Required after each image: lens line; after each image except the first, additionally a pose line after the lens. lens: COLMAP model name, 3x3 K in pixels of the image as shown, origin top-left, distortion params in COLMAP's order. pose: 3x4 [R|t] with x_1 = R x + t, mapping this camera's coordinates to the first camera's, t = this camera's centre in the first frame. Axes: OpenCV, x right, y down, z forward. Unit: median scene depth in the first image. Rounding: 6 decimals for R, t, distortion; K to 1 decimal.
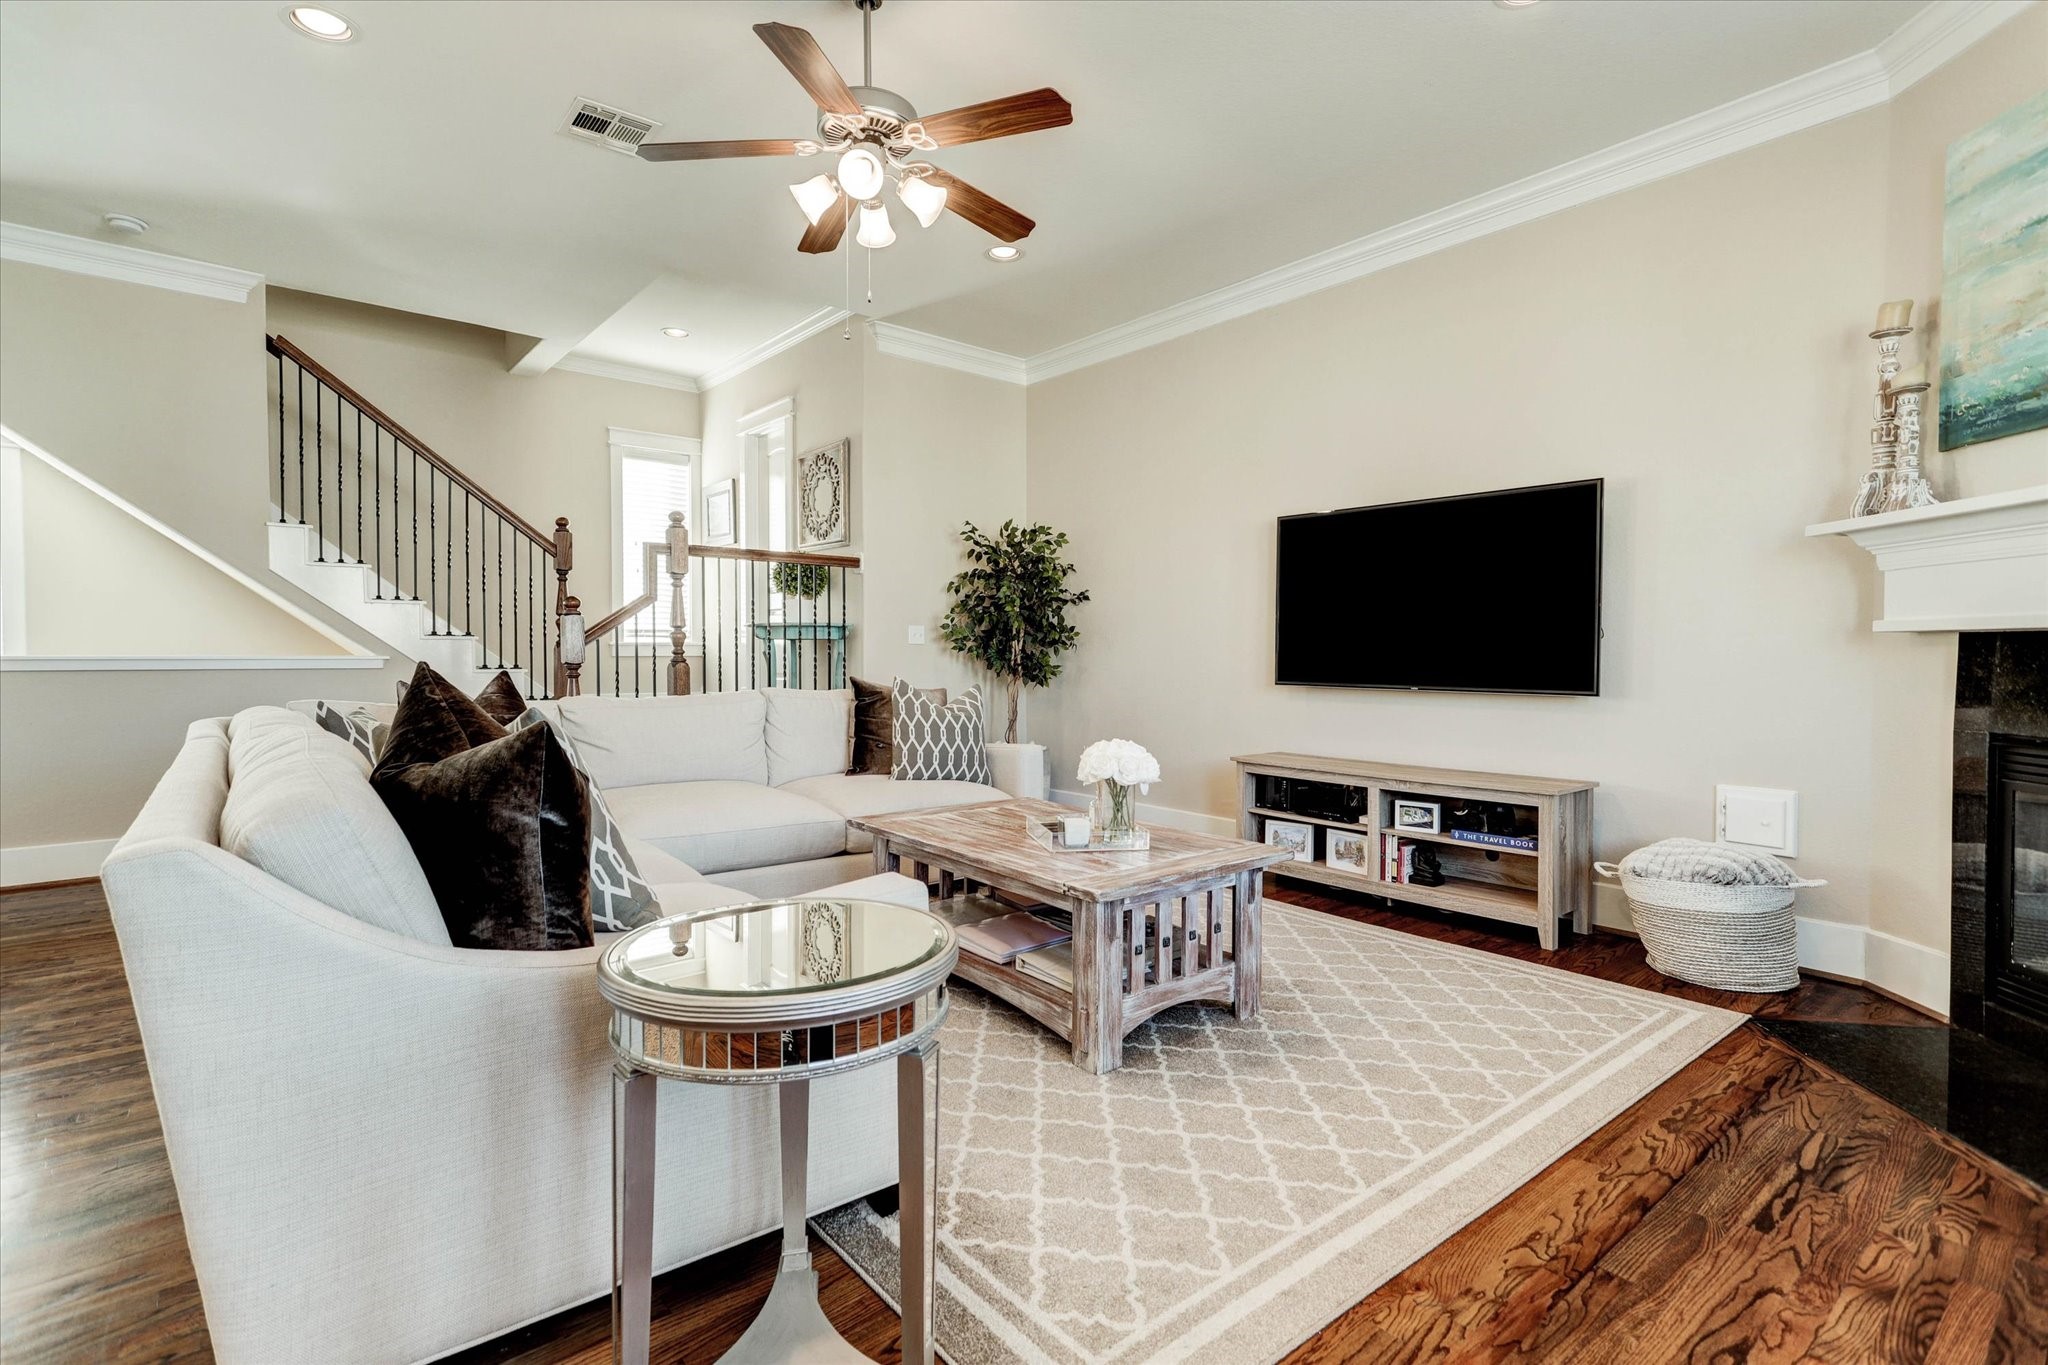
lens RADIAL K [[985.3, 0, 1025.4], [0, 985.3, 668.2], [0, 0, 1]] dist [0.033694, 0.001047]
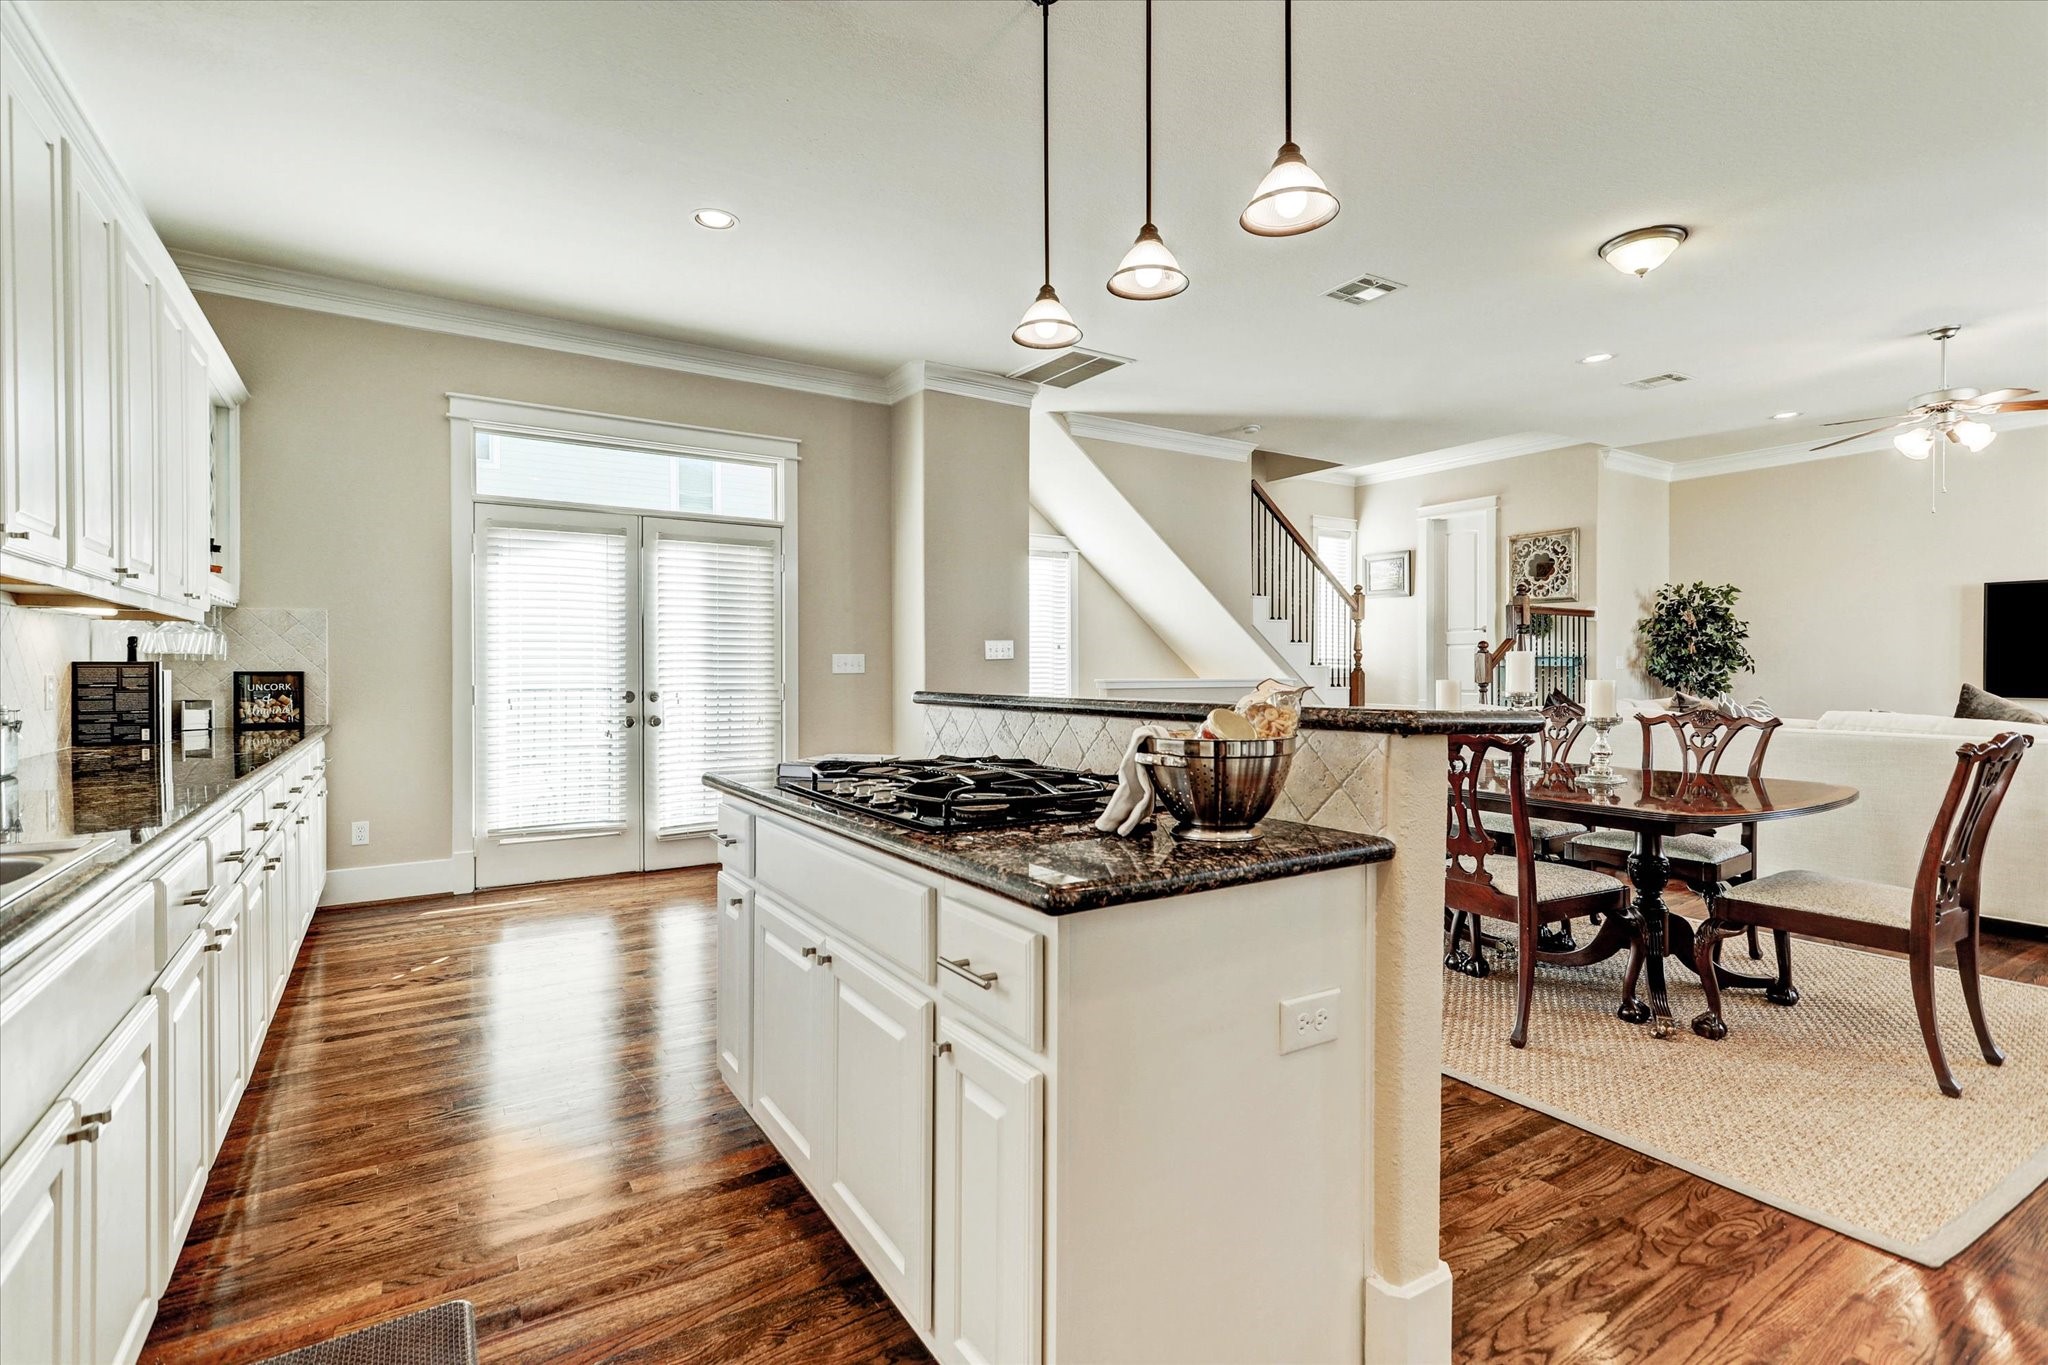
lens RADIAL K [[985.3, 0, 1025.4], [0, 985.3, 668.2], [0, 0, 1]] dist [0.033694, 0.001047]
pose [[0.992902, -0.002869, -0.118900, -1.258108], [0.000857, 0.999856, -0.016965, -0.002200], [0.118931, 0.016742, 0.992761, -0.852154]]
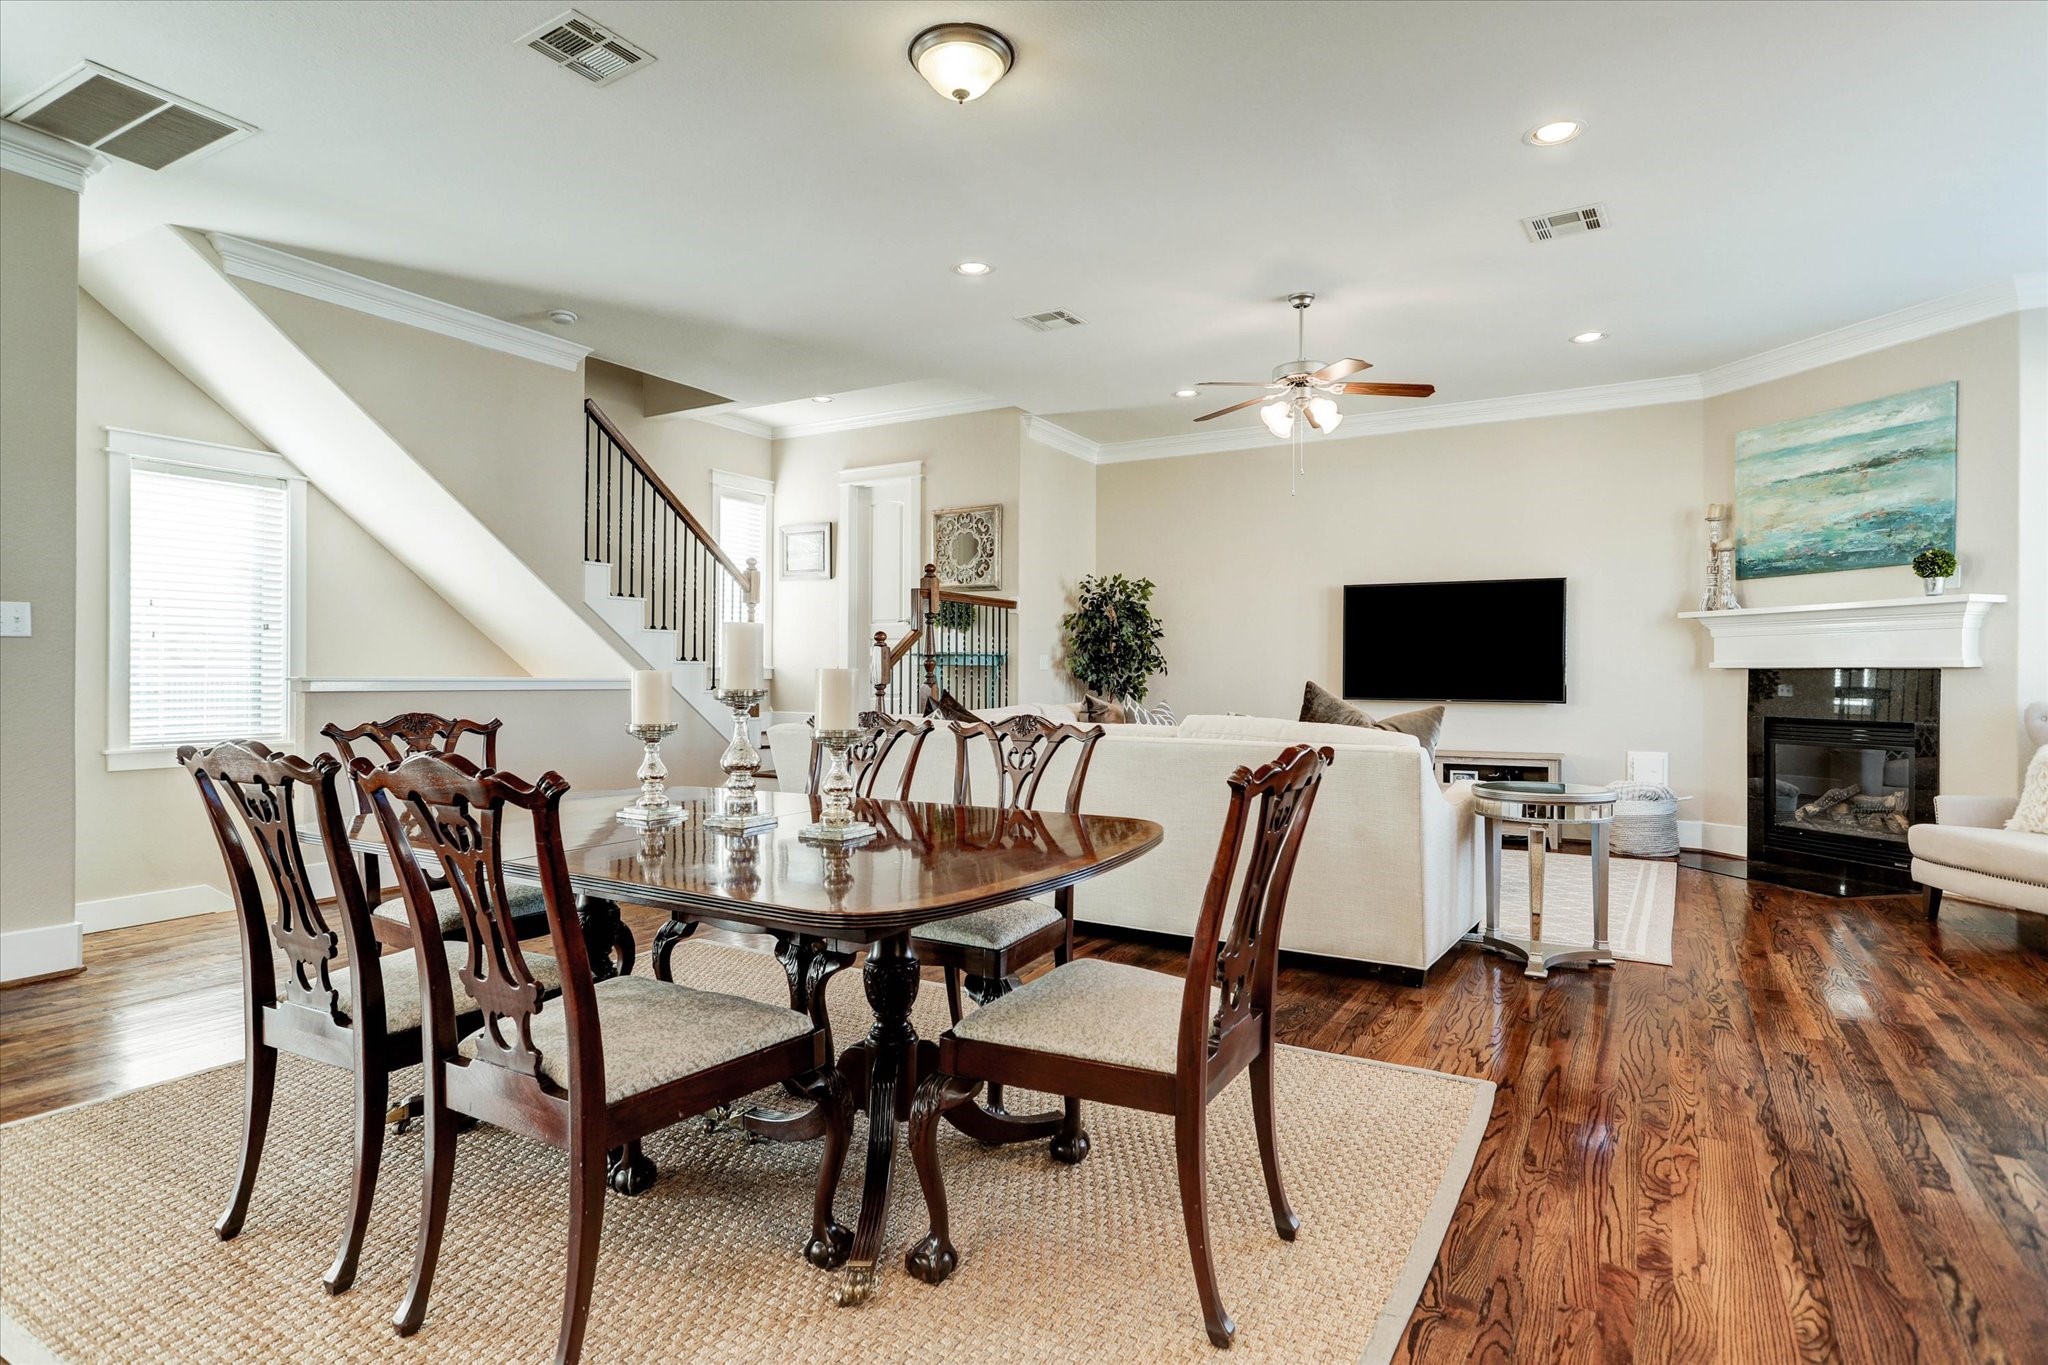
lens RADIAL K [[1091.7, 0, 1037.3], [0, 1091.7, 665.9], [0, 0, 1]] dist [0.027154, 0.000045]
pose [[0.940860, 0.006533, 0.338732, -0.933076], [0.001585, 0.999718, -0.023684, 0.006744], [-0.338791, 0.022820, 0.940585, -0.482309]]
